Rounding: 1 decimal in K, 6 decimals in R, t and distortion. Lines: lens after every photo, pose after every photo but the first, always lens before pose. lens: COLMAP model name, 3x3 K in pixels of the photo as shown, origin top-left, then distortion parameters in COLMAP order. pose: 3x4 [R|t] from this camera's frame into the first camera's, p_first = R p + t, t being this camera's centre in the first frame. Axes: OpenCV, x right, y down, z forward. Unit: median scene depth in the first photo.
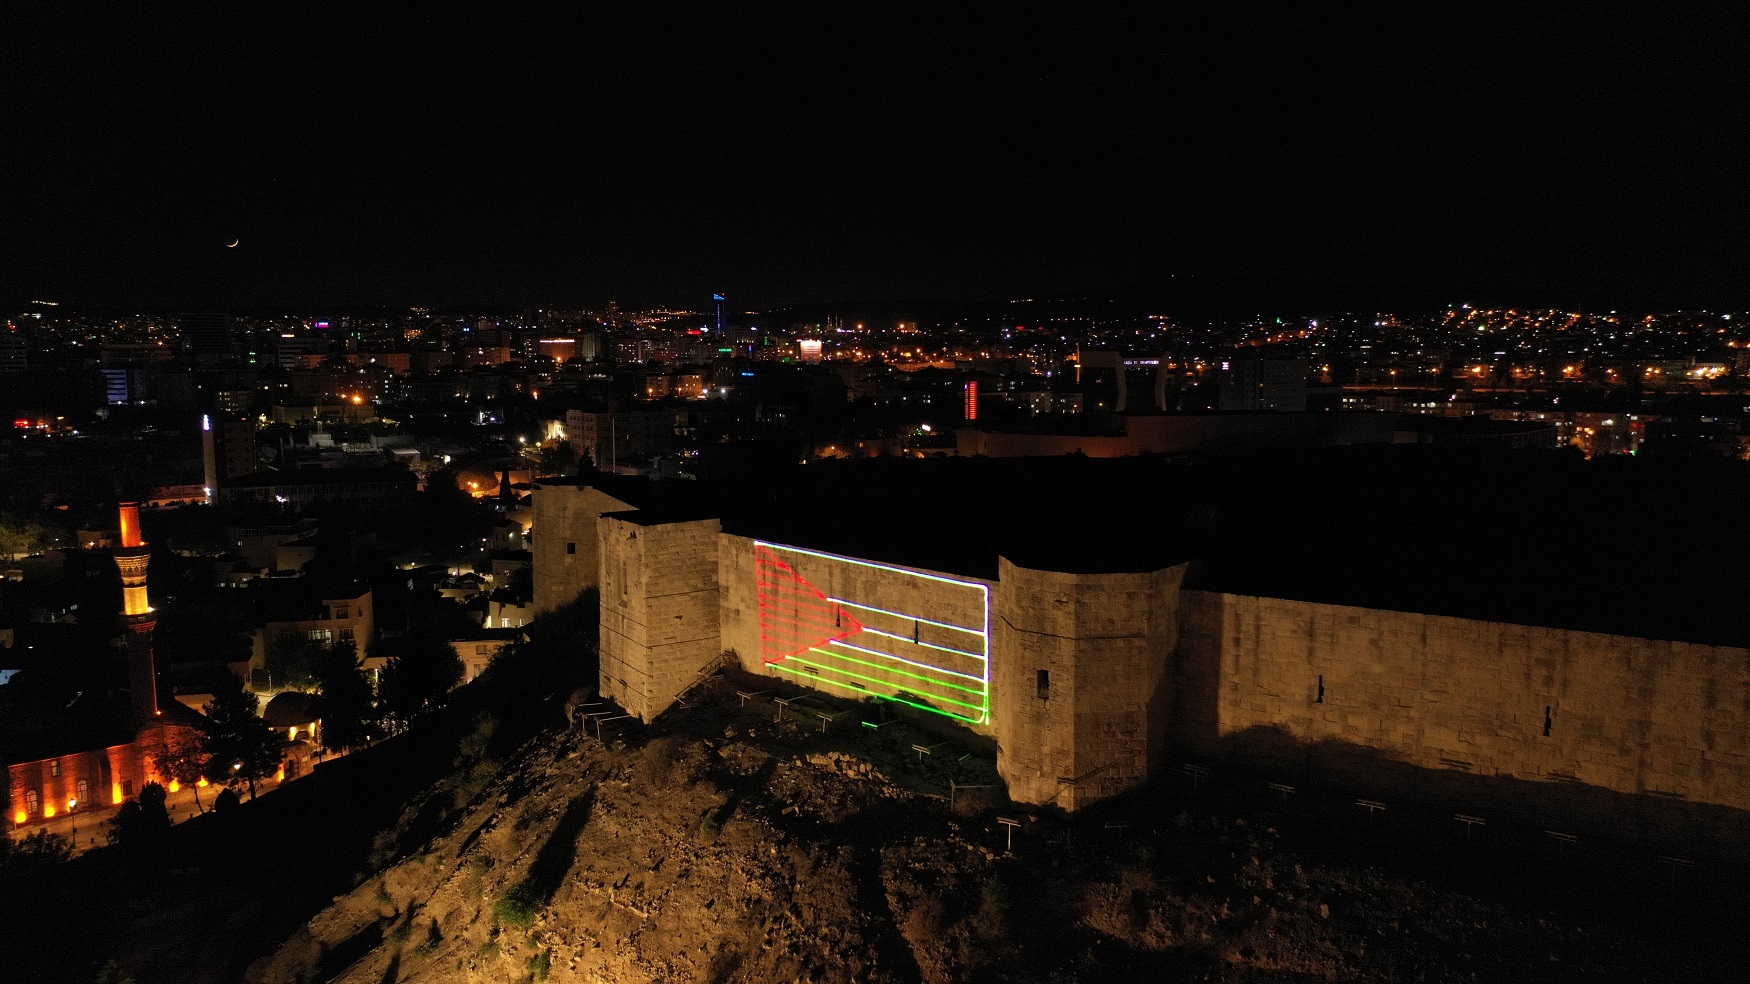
lens RADIAL K [[1376.8, 0, 875.0], [0, 1376.8, 492.0], [0, 0, 1]] dist [-0.004900, 0.006642]
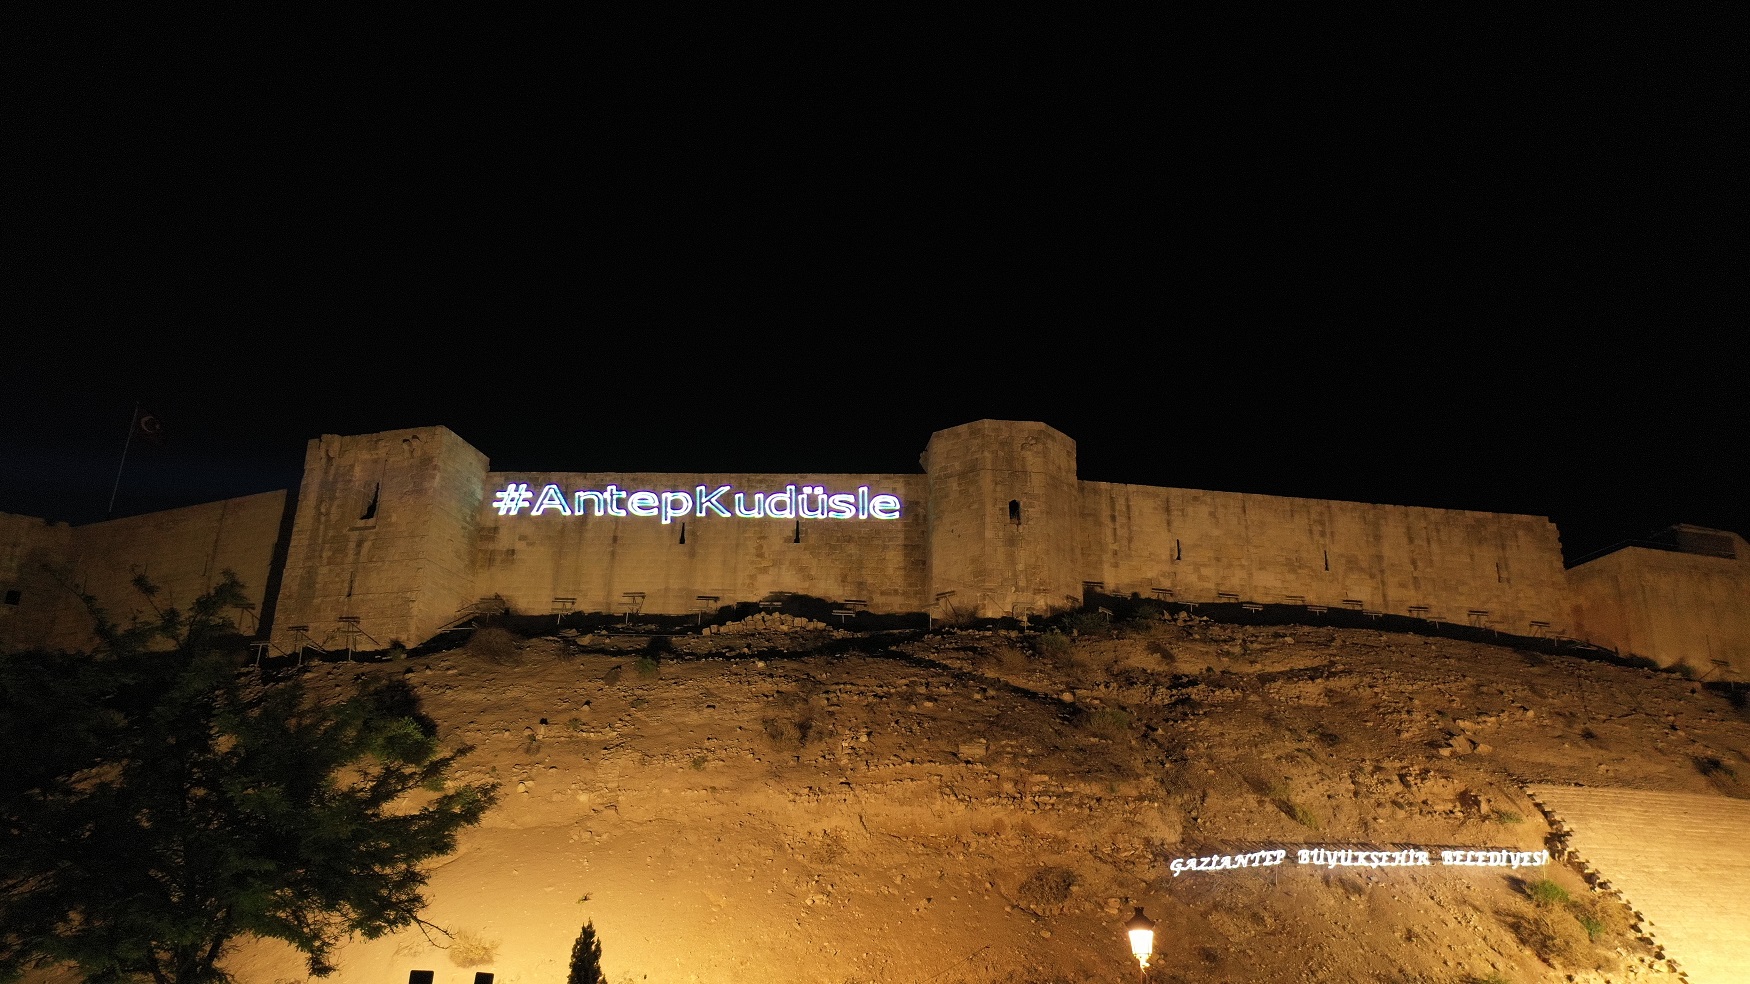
lens RADIAL K [[1376.8, 0, 875.0], [0, 1376.8, 492.0], [0, 0, 1]] dist [-0.004900, 0.006642]
pose [[0.702539, 0.265884, 0.660110, -0.725308], [0.063713, 0.900358, -0.430461, 0.613344], [-0.708788, 0.344473, 0.615596, 0.369113]]
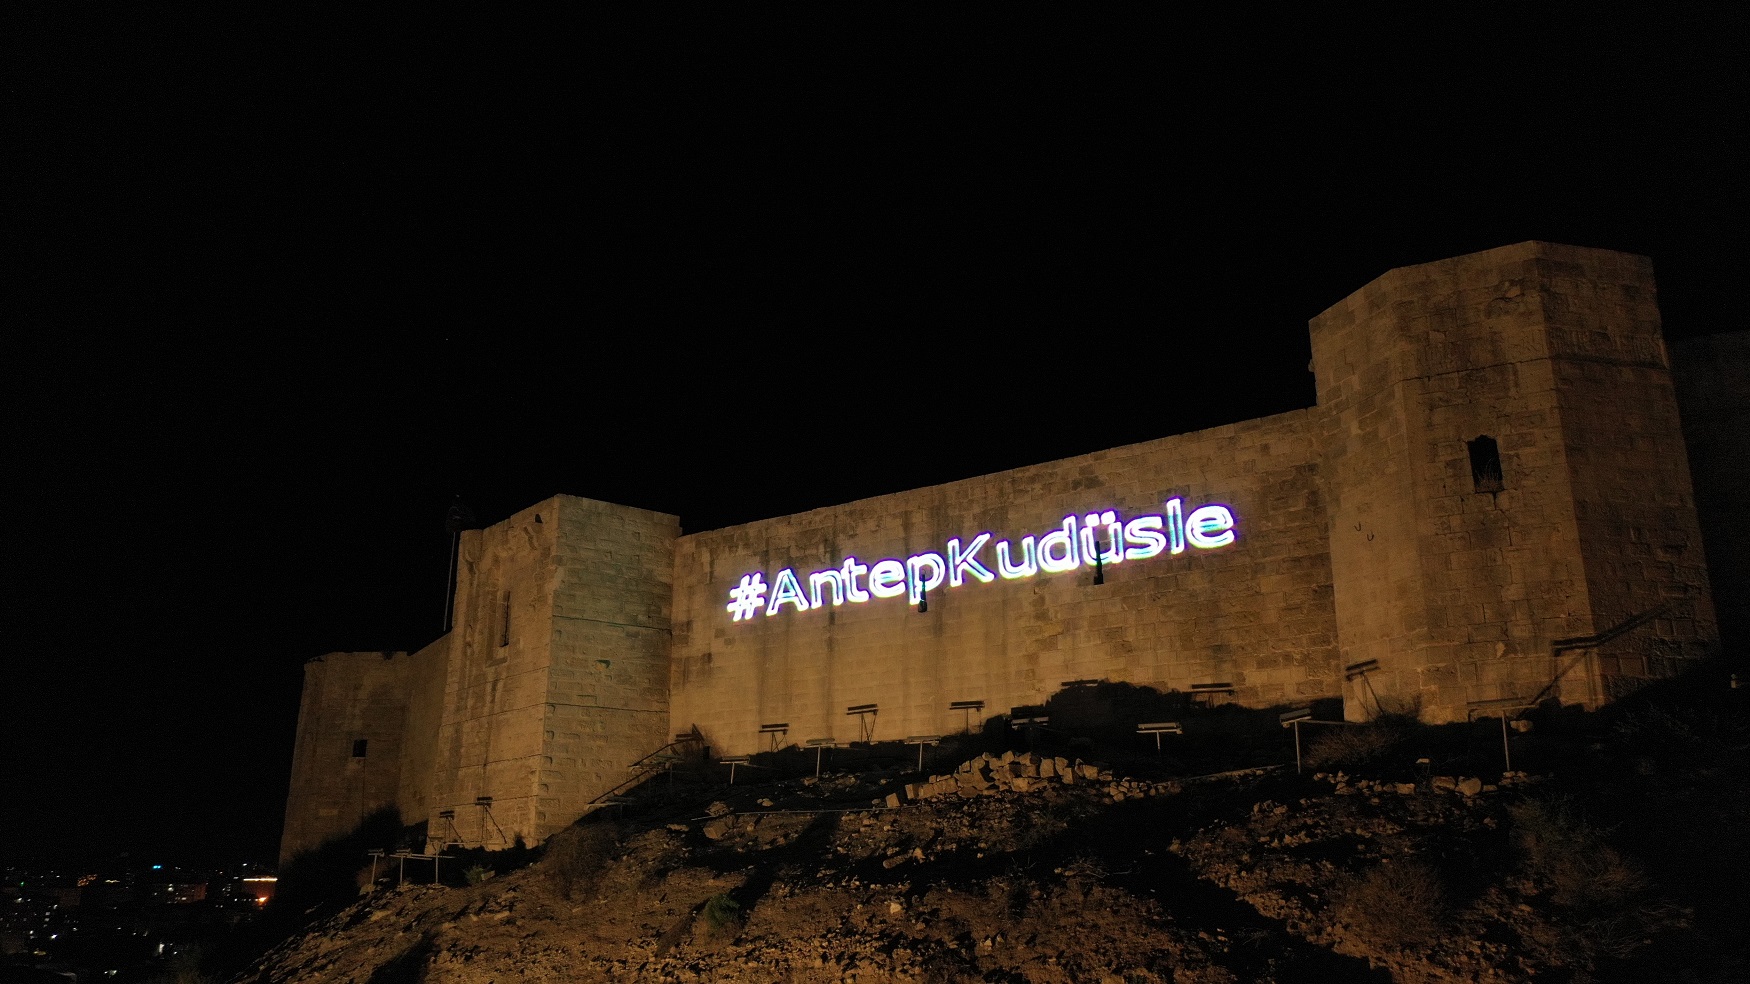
lens RADIAL K [[1376.8, 0, 875.0], [0, 1376.8, 492.0], [0, 0, 1]] dist [-0.004900, 0.006642]
pose [[0.983704, 0.057923, 0.170212, -0.181407], [0.013800, 0.919571, -0.392681, 0.342891], [-0.179267, 0.388630, 0.903786, 0.591924]]
